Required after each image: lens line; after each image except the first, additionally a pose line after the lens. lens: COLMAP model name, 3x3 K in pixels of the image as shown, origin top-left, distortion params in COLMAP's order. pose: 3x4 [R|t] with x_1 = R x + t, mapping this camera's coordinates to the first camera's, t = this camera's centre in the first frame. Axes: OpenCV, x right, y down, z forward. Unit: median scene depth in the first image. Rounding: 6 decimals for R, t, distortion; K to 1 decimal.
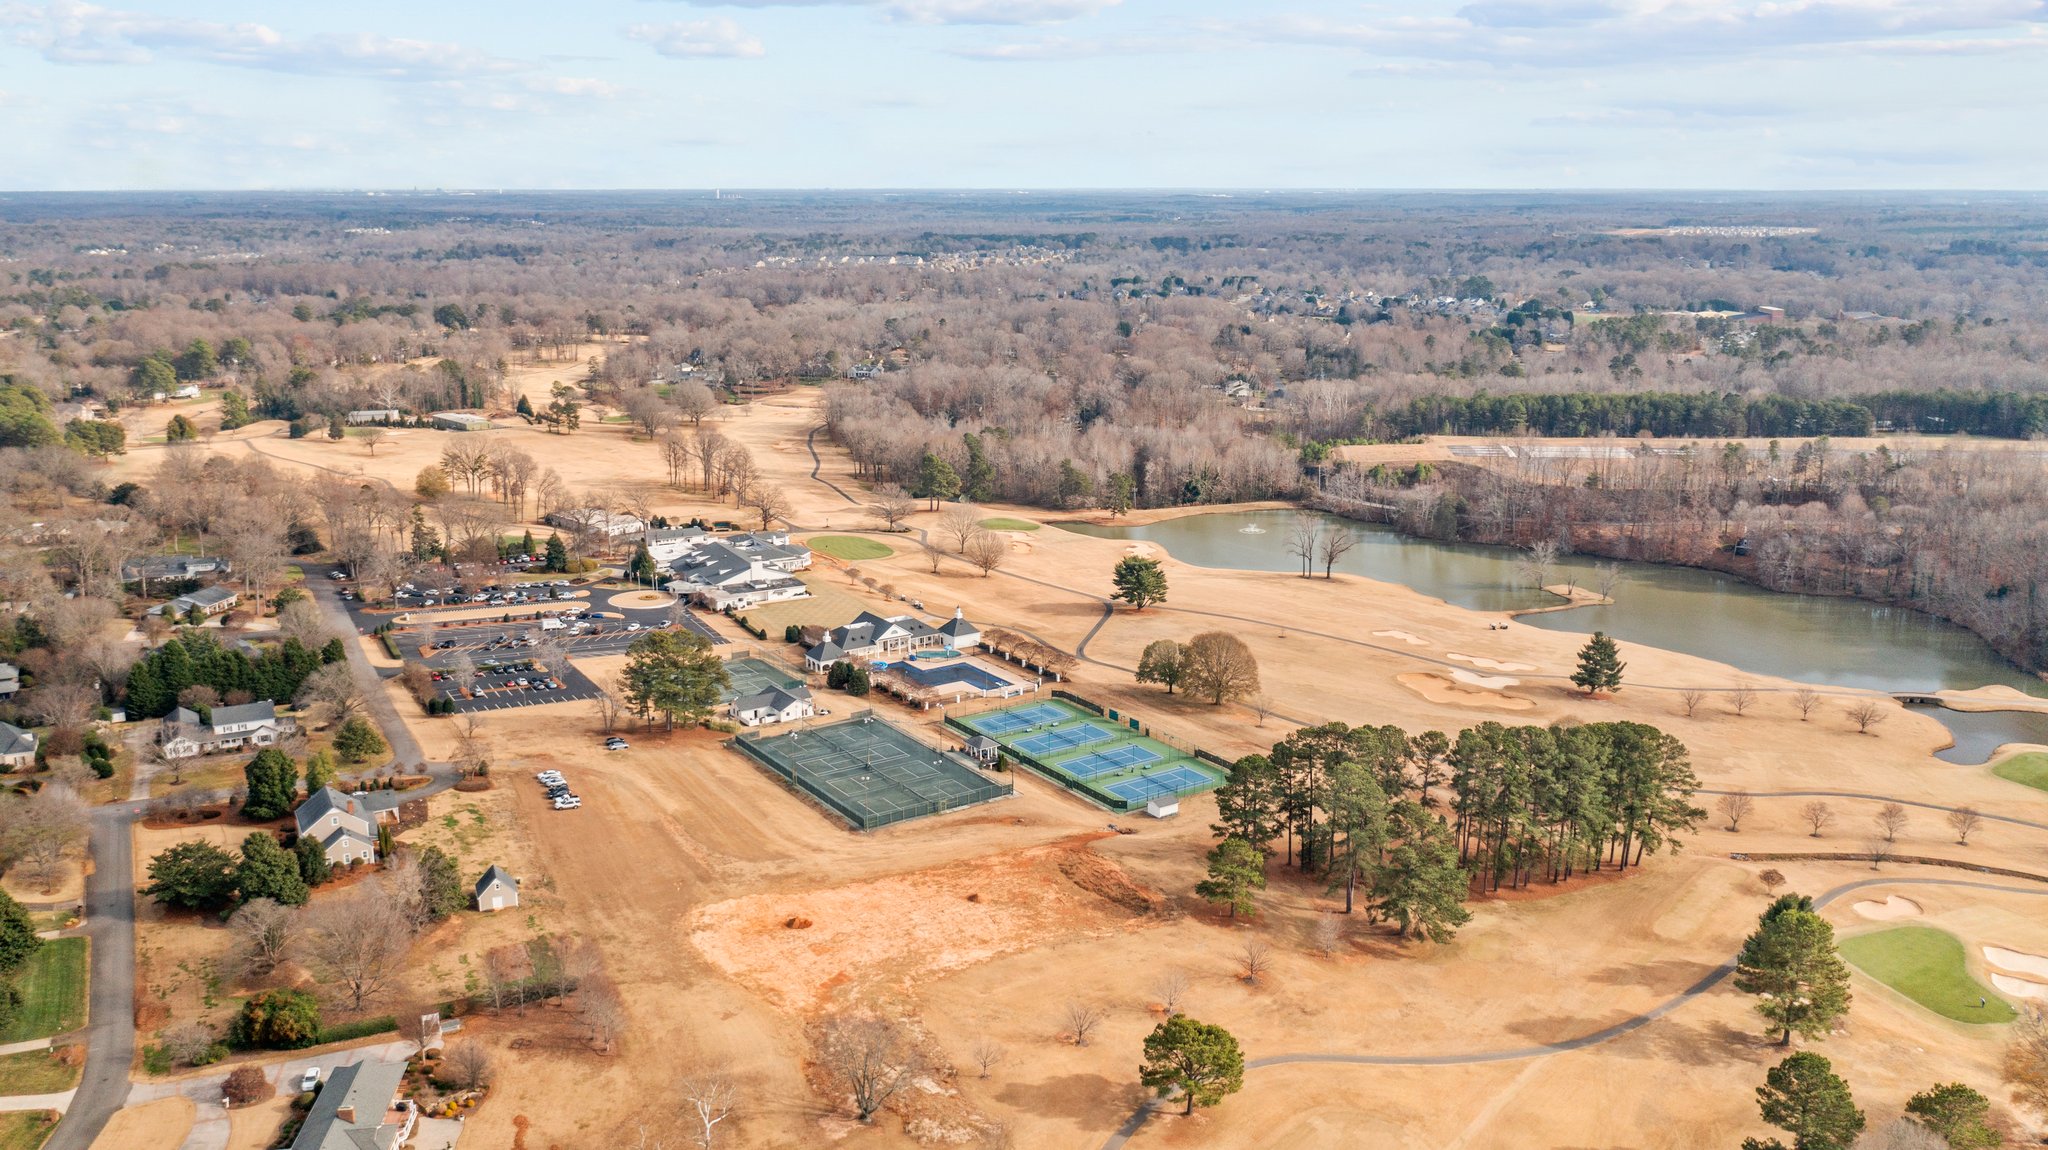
lens RADIAL K [[1617.1, 0, 1024.0], [0, 1617.1, 575.0], [0, 0, 1]] dist [-0.024883, -0.004114]
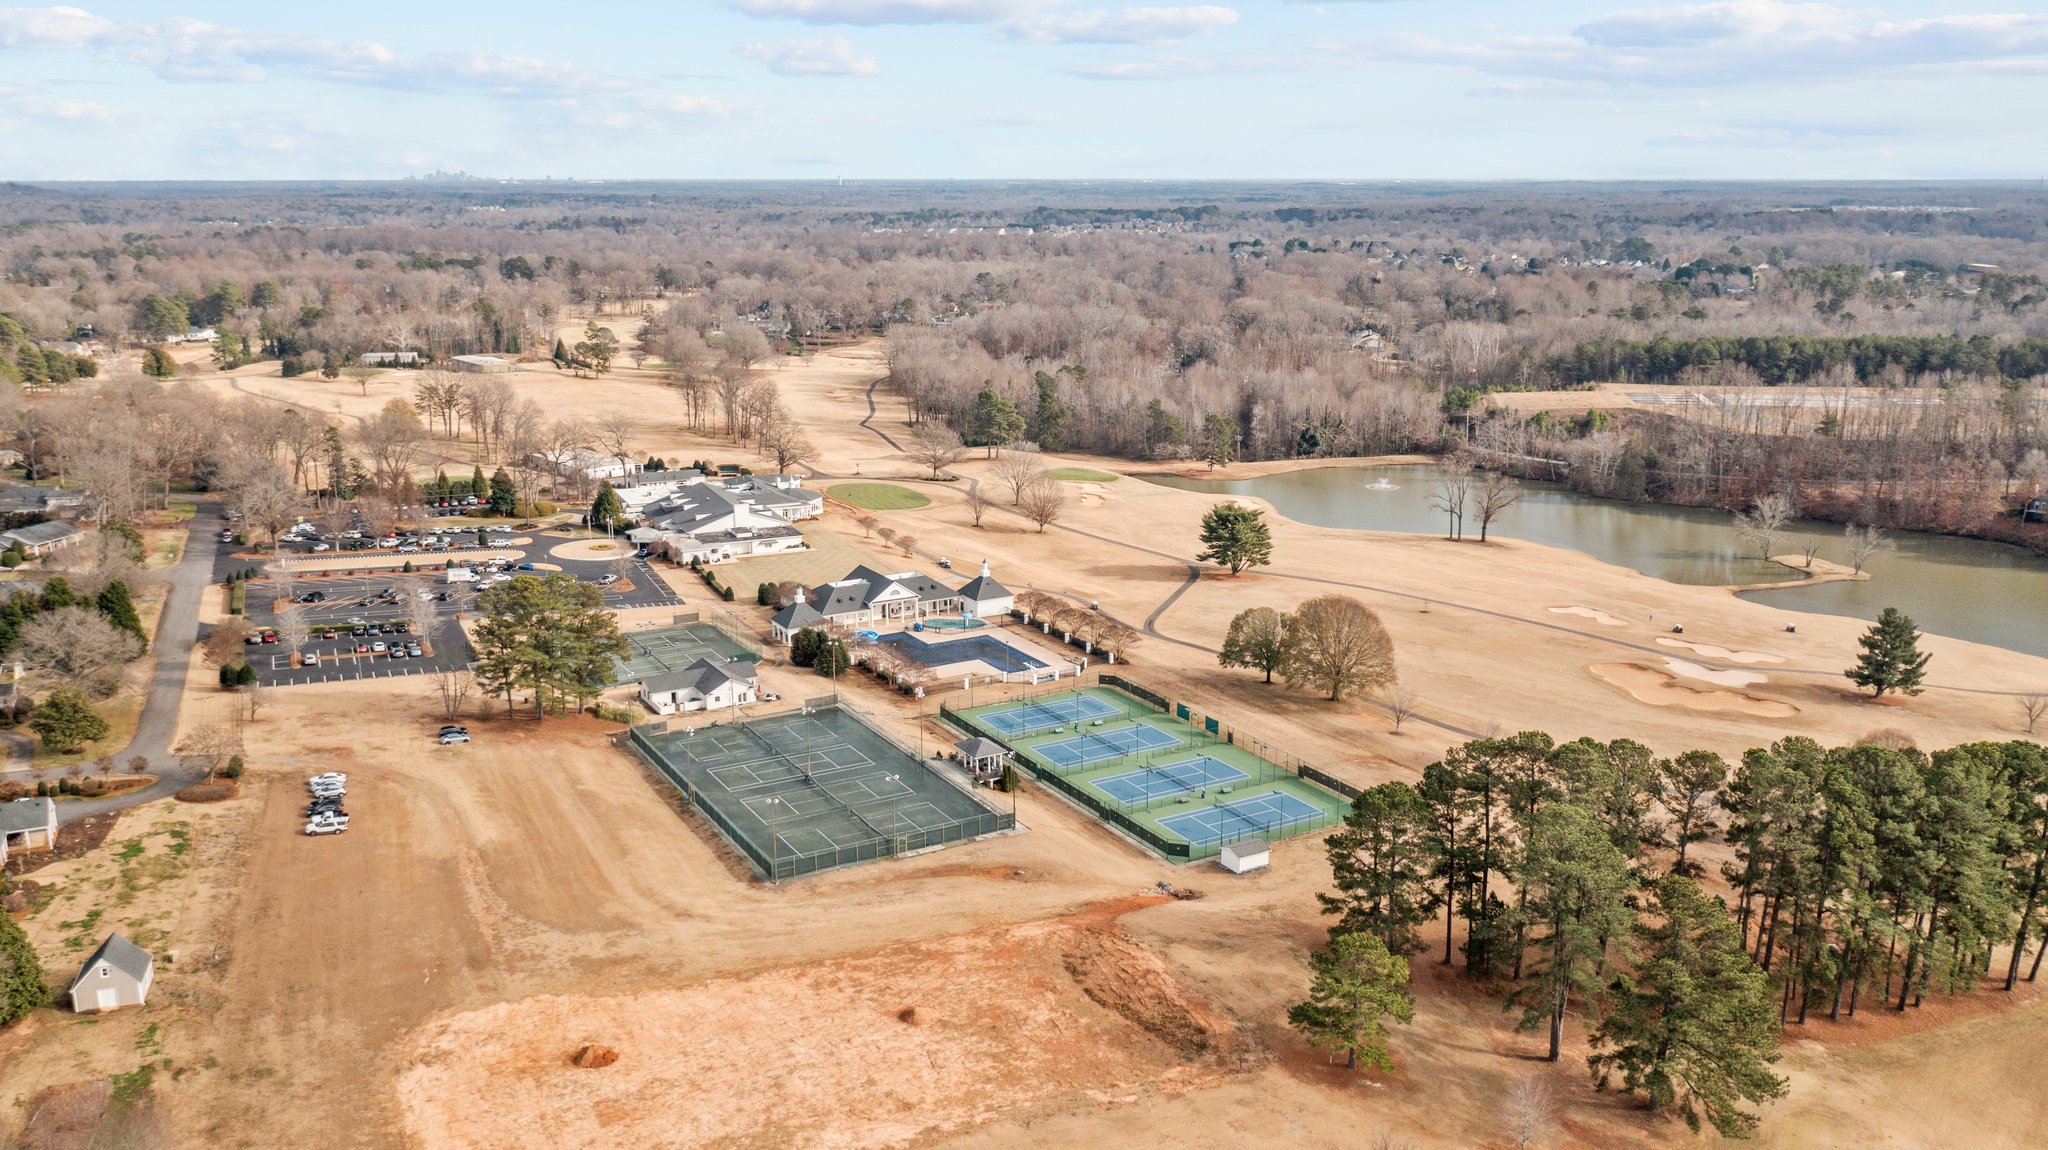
lens RADIAL K [[1617.1, 0, 1024.0], [0, 1617.1, 575.0], [0, 0, 1]] dist [-0.024883, -0.004114]
pose [[0.997123, 0.018076, -0.073610, 0.032222], [-0.017794, 0.999832, 0.004477, 0.022495], [0.073679, -0.003154, 0.997277, 0.261052]]
